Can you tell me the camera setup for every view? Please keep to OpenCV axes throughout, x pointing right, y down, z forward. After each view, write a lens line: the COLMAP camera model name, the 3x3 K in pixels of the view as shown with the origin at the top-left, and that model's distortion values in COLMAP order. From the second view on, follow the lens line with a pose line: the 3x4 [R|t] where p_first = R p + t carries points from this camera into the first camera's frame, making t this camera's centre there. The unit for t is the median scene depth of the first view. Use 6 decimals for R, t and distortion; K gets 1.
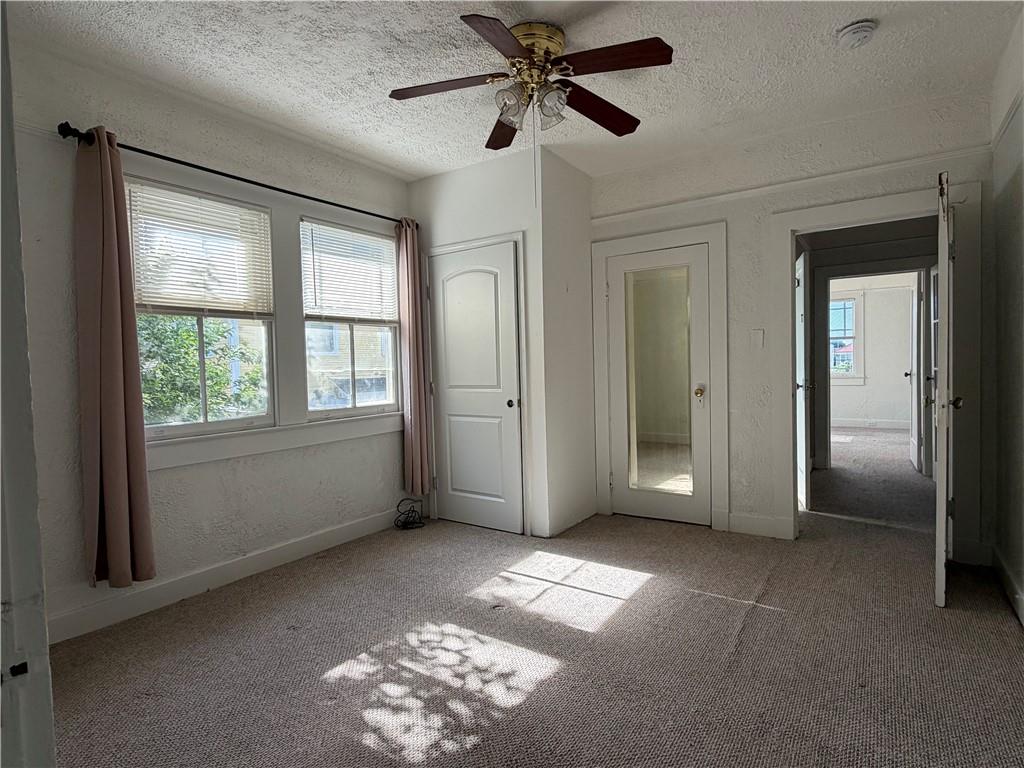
lens RADIAL K [[545.7, 0, 512.0], [0, 545.7, 384.0], [0, 0, 1]] dist [0.002525, 0.000273]
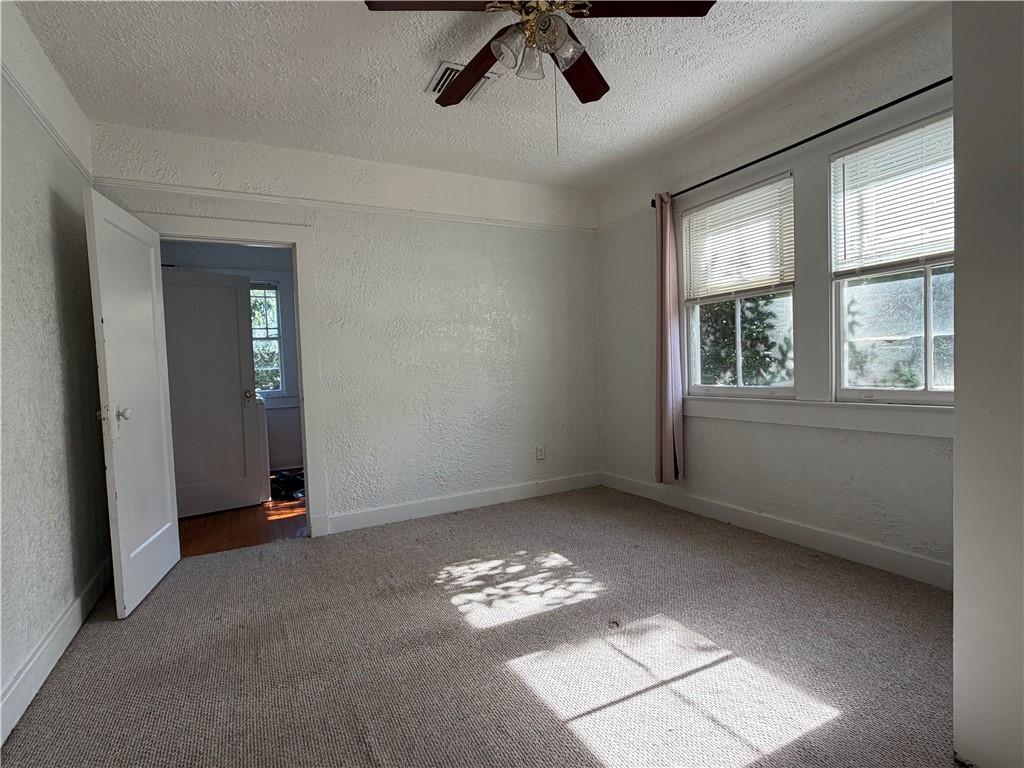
lens RADIAL K [[500.6, 0, 512.0], [0, 500.6, 384.0], [0, 0, 1]] dist [-0.000179, -0.000452]
pose [[-0.464381, 0.078439, -0.882155, 0.692647], [0.023906, 0.996817, 0.076050, -0.035170], [0.885313, 0.014227, -0.464779, 1.173565]]
